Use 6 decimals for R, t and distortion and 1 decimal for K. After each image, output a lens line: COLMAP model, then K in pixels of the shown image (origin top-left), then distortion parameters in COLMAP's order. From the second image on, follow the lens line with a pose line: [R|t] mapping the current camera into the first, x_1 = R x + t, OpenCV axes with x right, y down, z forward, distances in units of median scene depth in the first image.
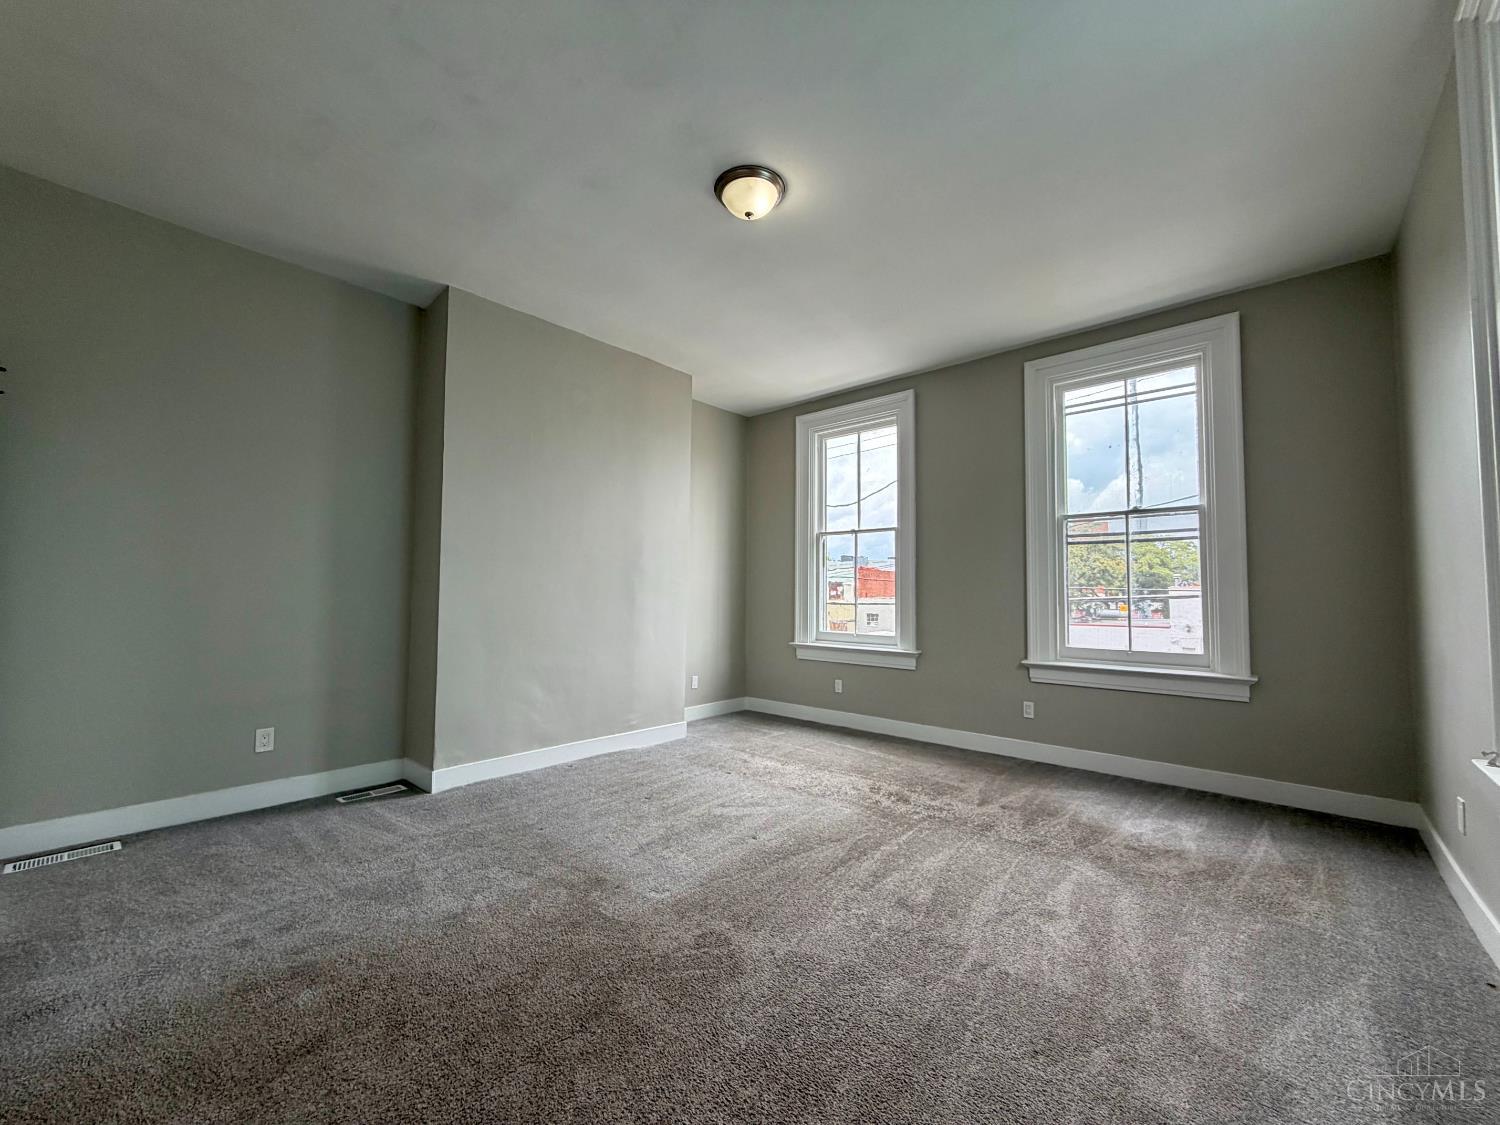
lens RADIAL K [[600.5, 0, 745.6], [0, 600.5, 562.4], [0, 0, 1]] dist [0.001550, 0.000129]
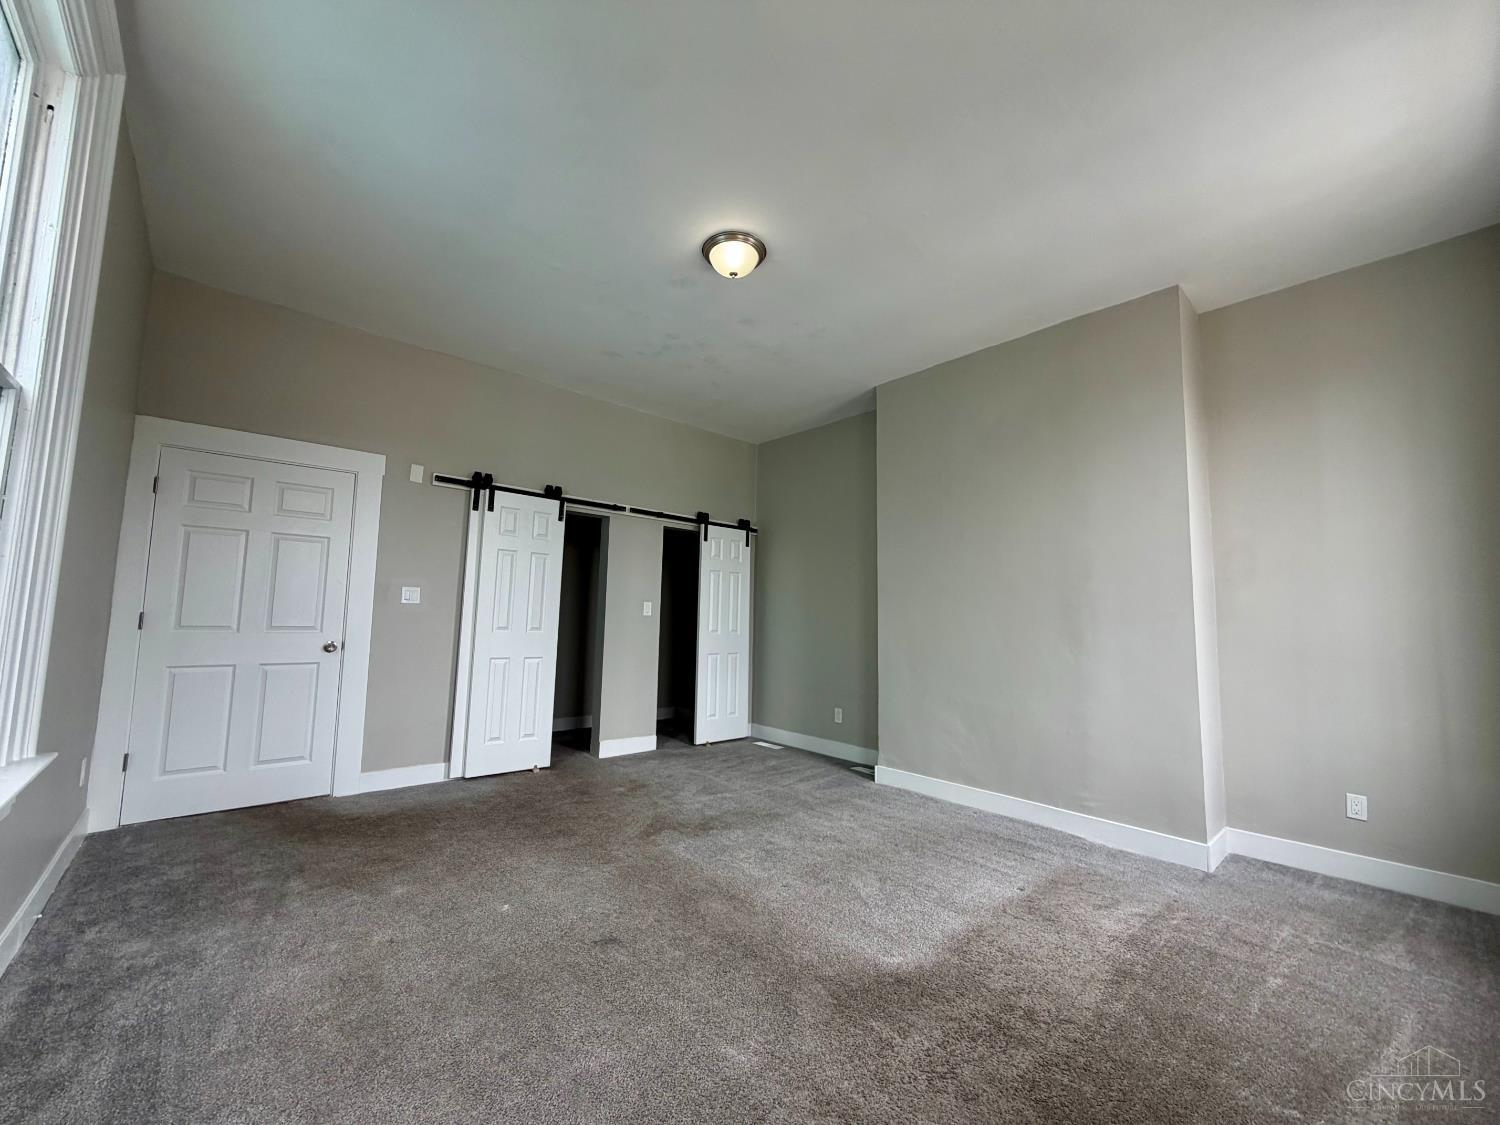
lens RADIAL K [[600.5, 0, 747.1], [0, 600.5, 564.4], [0, 0, 1]] dist [0.001550, 0.000129]
pose [[-0.119110, -0.109758, -0.986796, 0.765498], [0.029263, 0.993051, -0.113986, 0.058093], [0.992450, -0.042454, -0.115070, 0.837188]]
